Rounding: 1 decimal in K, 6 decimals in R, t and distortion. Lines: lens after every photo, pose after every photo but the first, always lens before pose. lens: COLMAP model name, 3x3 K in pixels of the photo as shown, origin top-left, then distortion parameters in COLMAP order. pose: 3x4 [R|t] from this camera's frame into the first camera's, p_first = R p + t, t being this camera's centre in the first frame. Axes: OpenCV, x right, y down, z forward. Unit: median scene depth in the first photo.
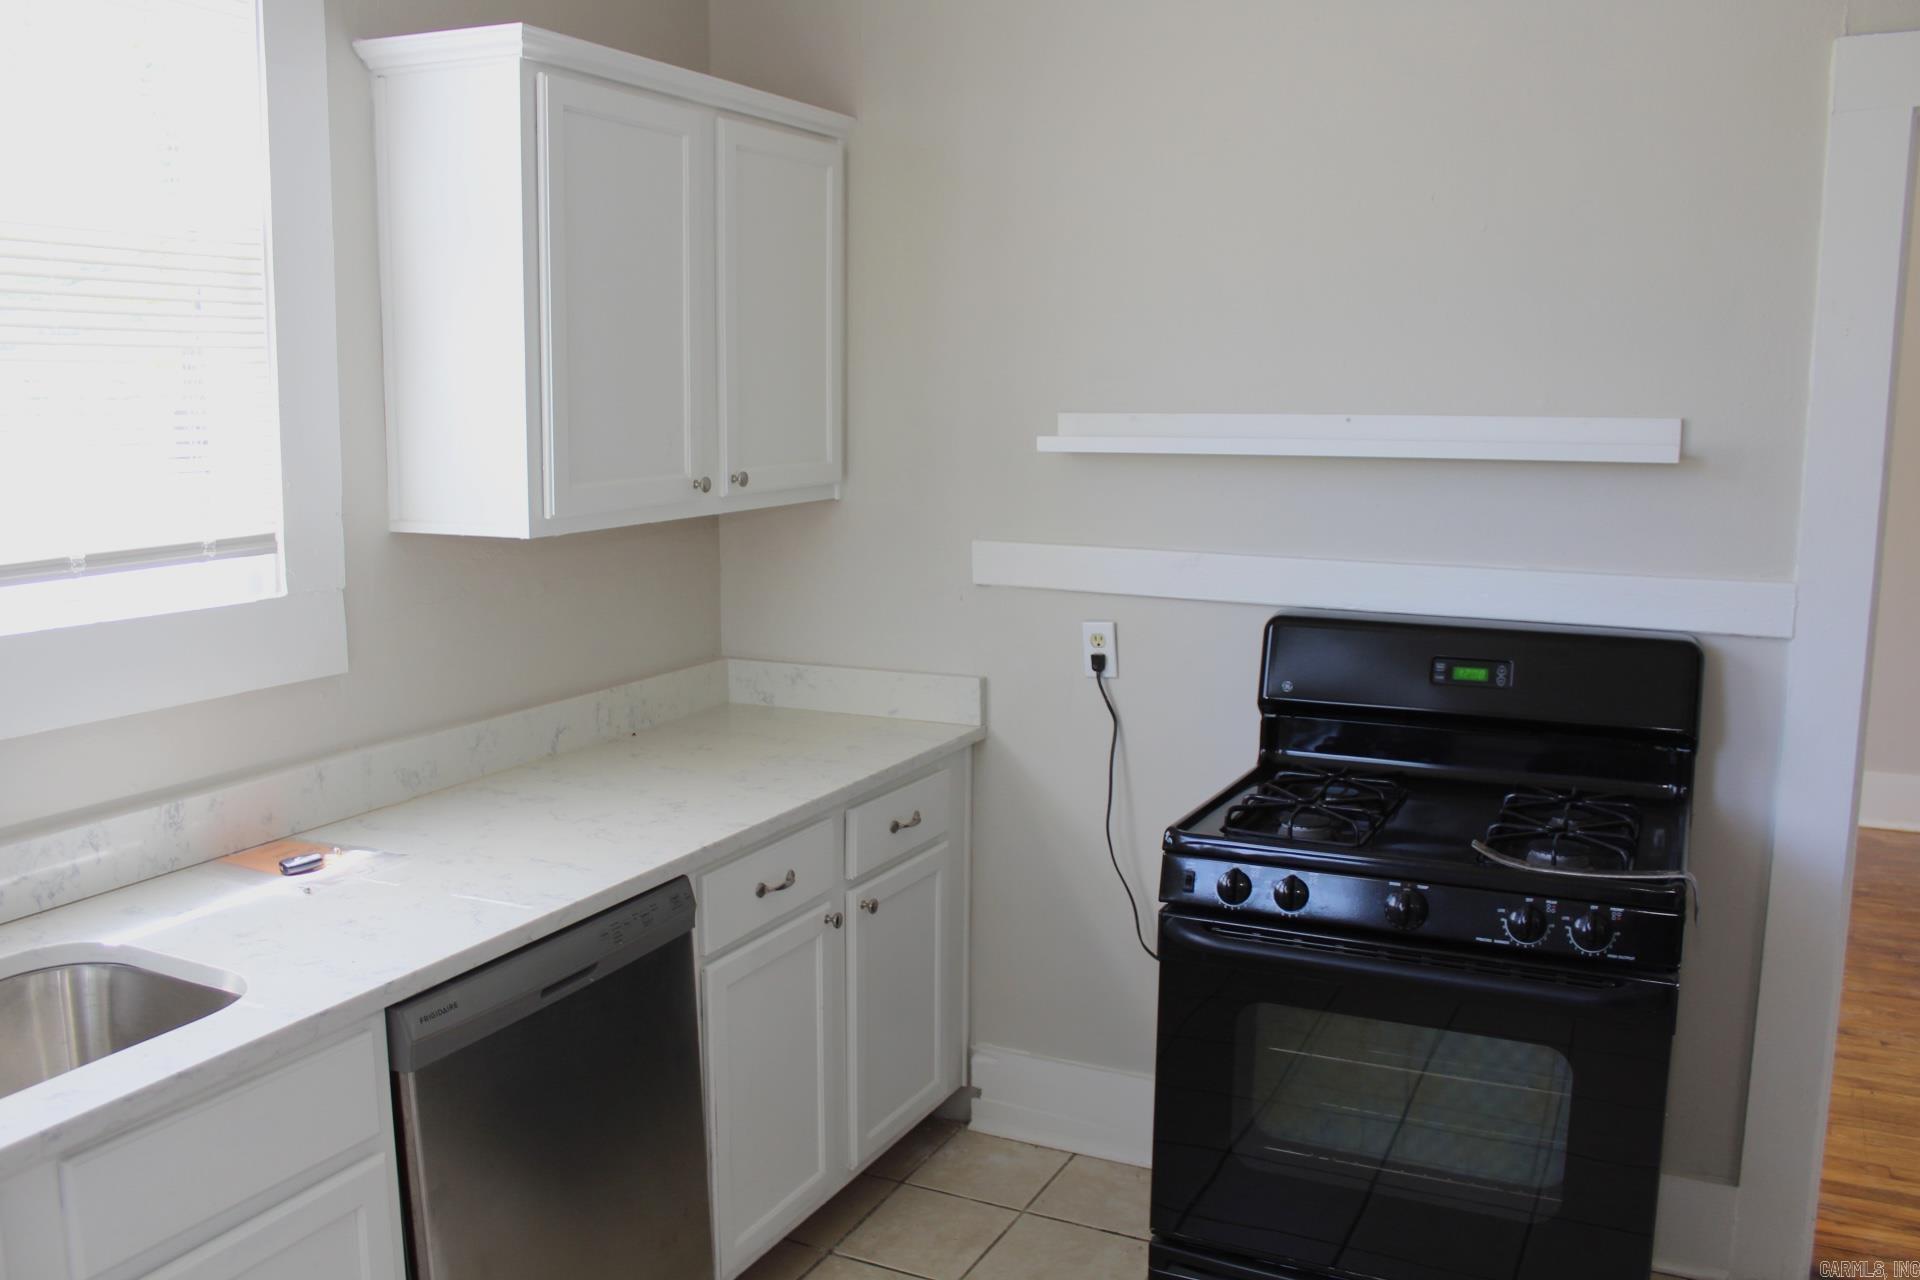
lens RADIAL K [[1581.9, 0, 959.3], [0, 1581.9, 654.2], [0, 0, 1]] dist [-0.169036, 0.152046]
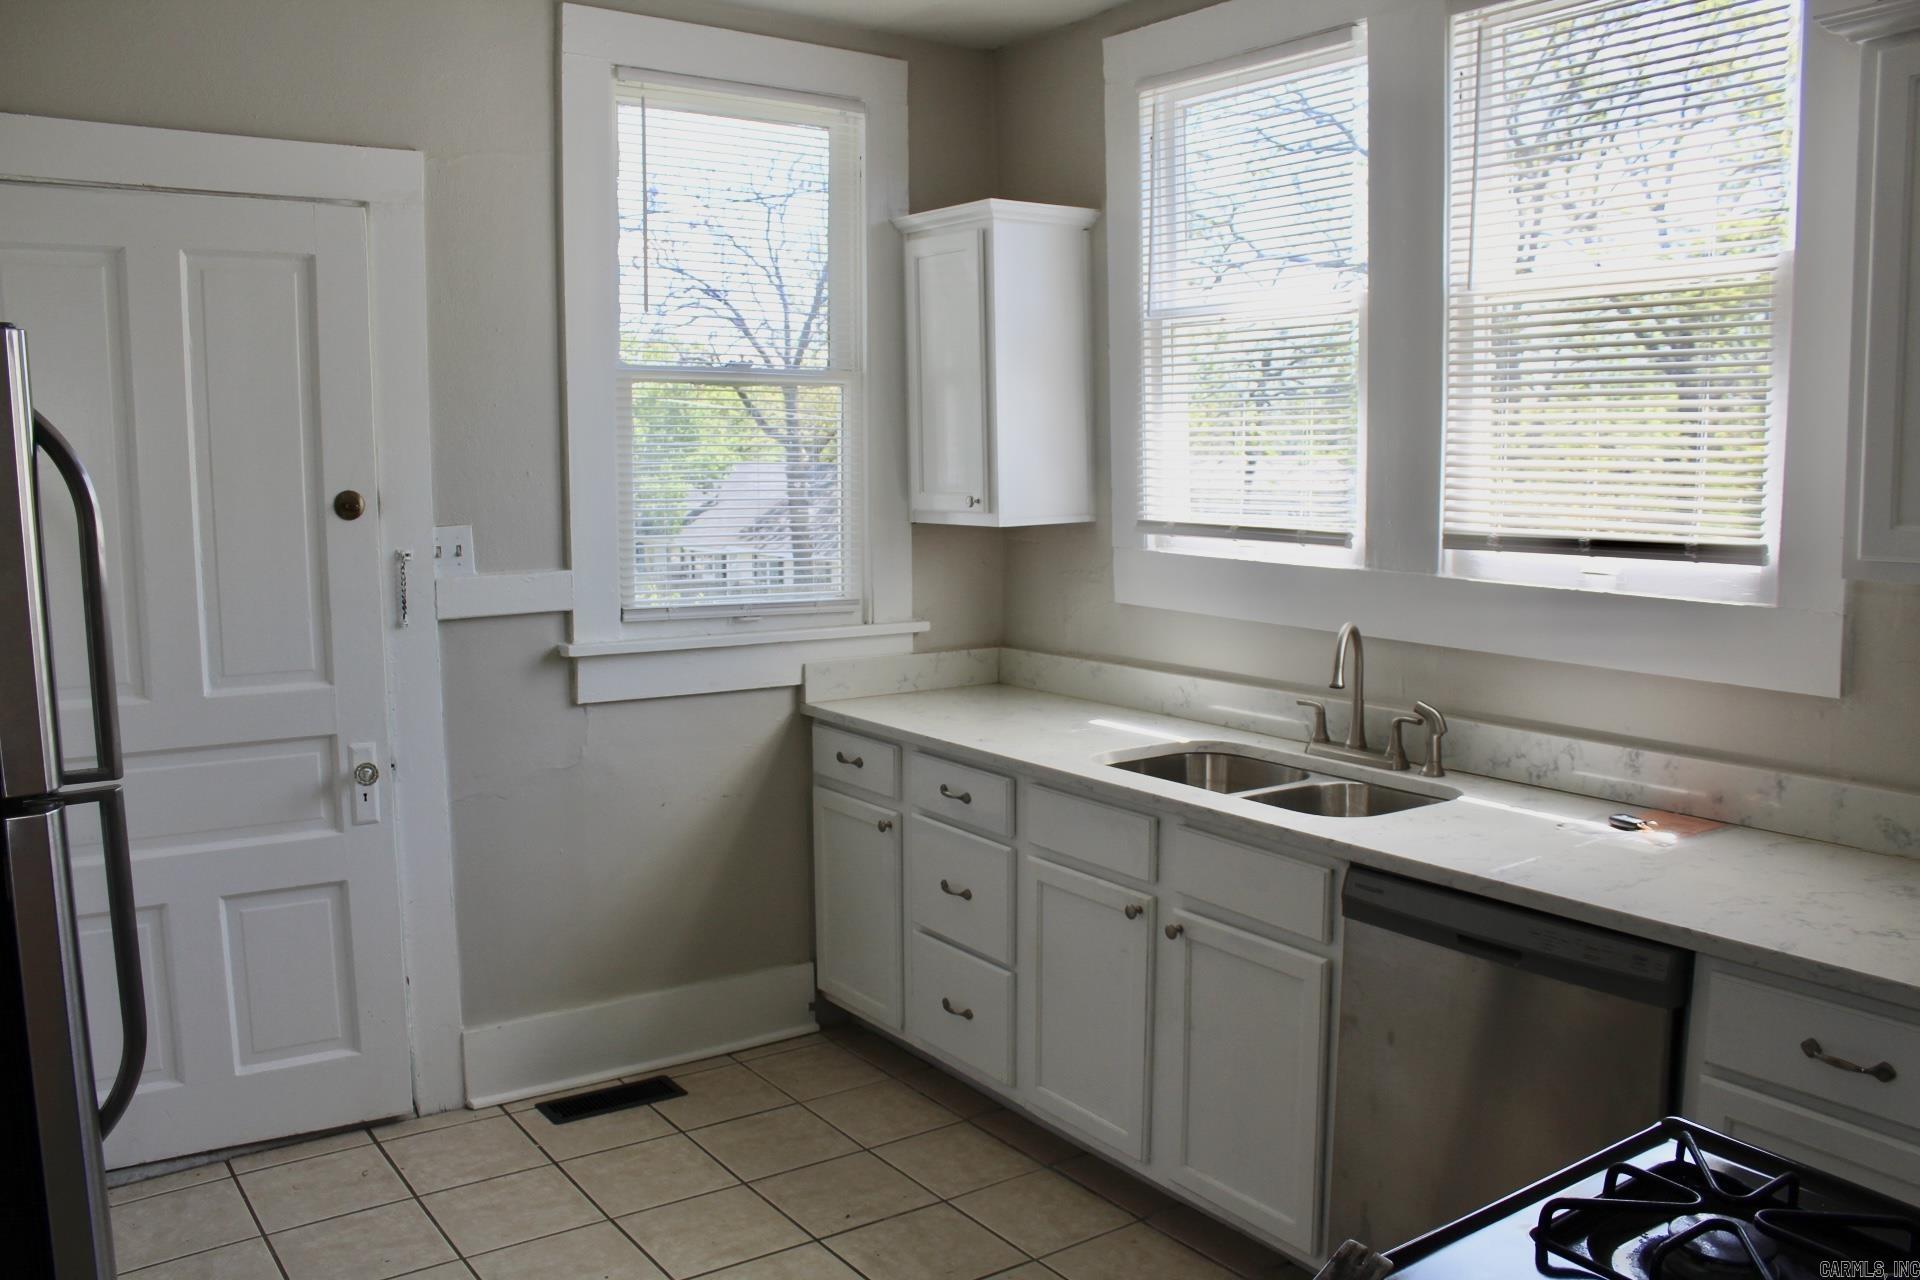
lens RADIAL K [[1581.9, 0, 959.3], [0, 1581.9, 654.2], [0, 0, 1]] dist [-0.169036, 0.152046]
pose [[-0.474821, 0.118053, -0.872129, 0.767871], [-0.140083, 0.968191, 0.207323, -0.148607], [0.868863, 0.220612, -0.443180, 0.991506]]
